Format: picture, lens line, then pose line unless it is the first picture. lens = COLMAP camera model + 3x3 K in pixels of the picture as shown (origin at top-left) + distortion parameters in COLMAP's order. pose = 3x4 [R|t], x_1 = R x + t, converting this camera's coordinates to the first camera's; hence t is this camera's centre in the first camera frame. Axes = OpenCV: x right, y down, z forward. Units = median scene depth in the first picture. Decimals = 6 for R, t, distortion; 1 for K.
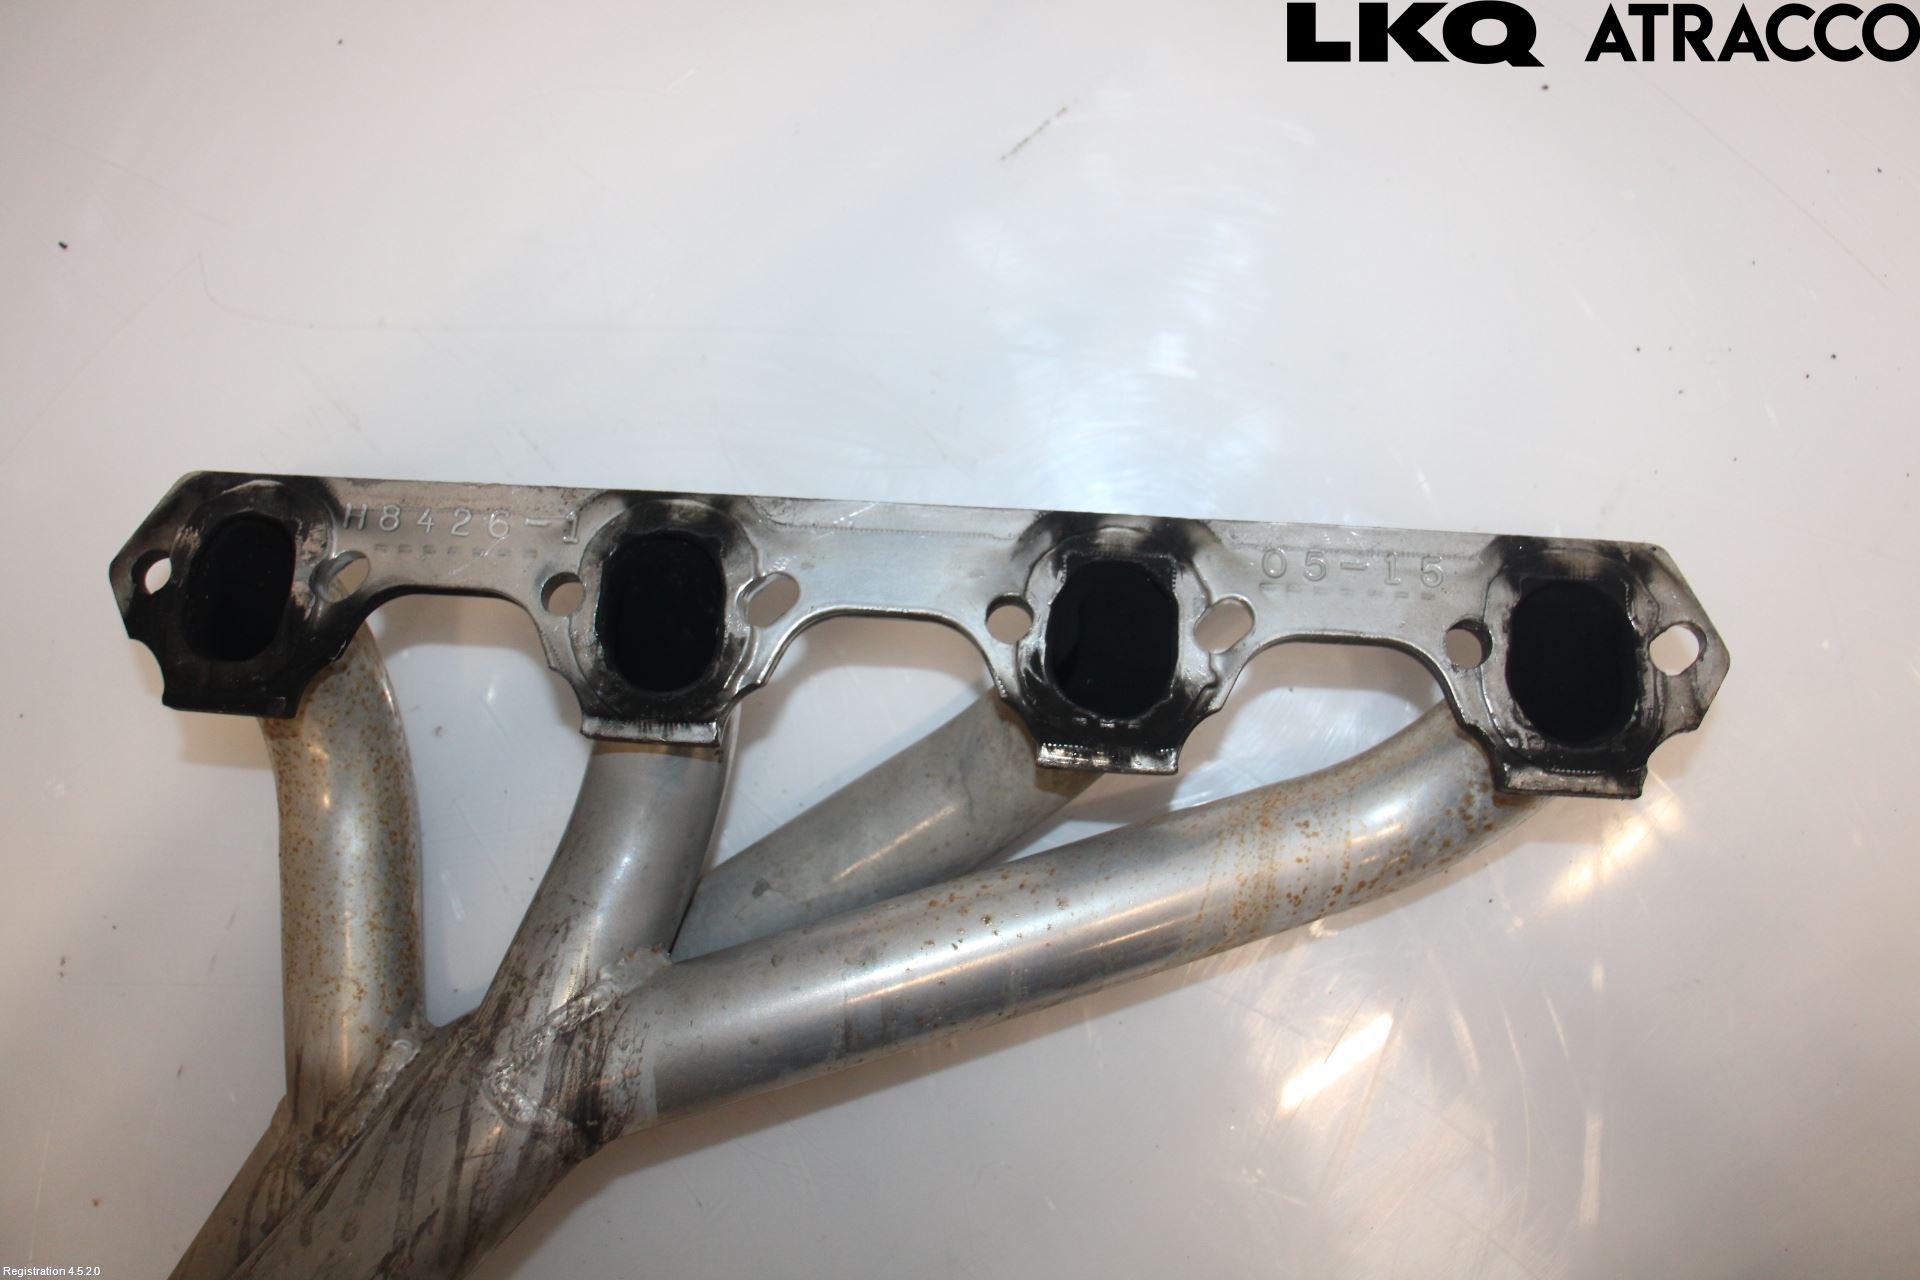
lens RADIAL K [[1799.3, 0, 957.2], [0, 1799.3, 637.1], [0, 0, 1]] dist [-0.108533, 0.000000]
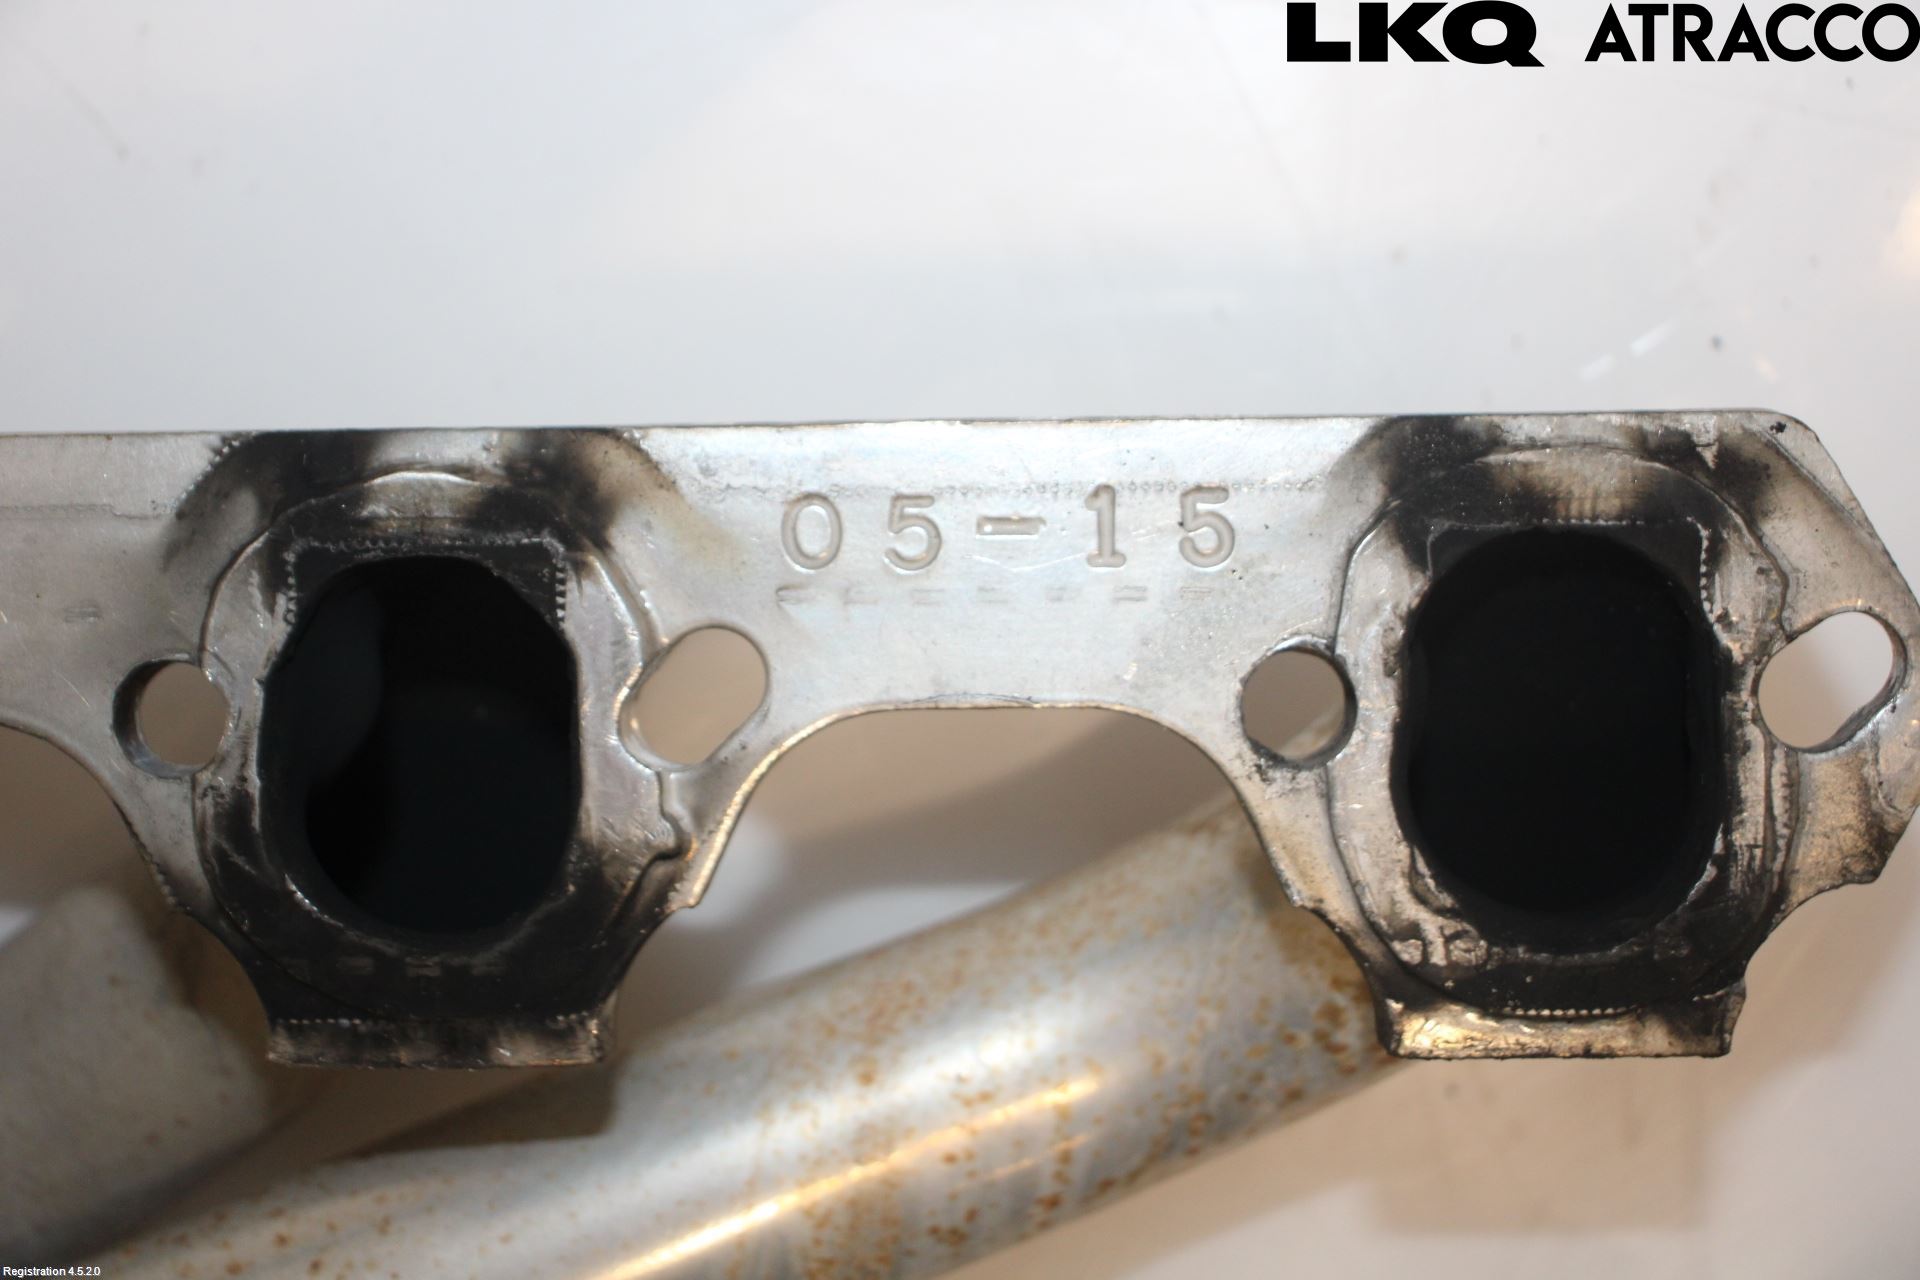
lens RADIAL K [[2943.5, 0, 961.4], [0, 2943.5, 642.0], [0, 0, 1]] dist [-0.018986, 0.000000]
pose [[0.997111, -0.075032, -0.011863, 0.218765], [0.075135, 0.951125, 0.299527, -0.214865], [-0.011191, -0.299553, 0.954014, 0.368625]]
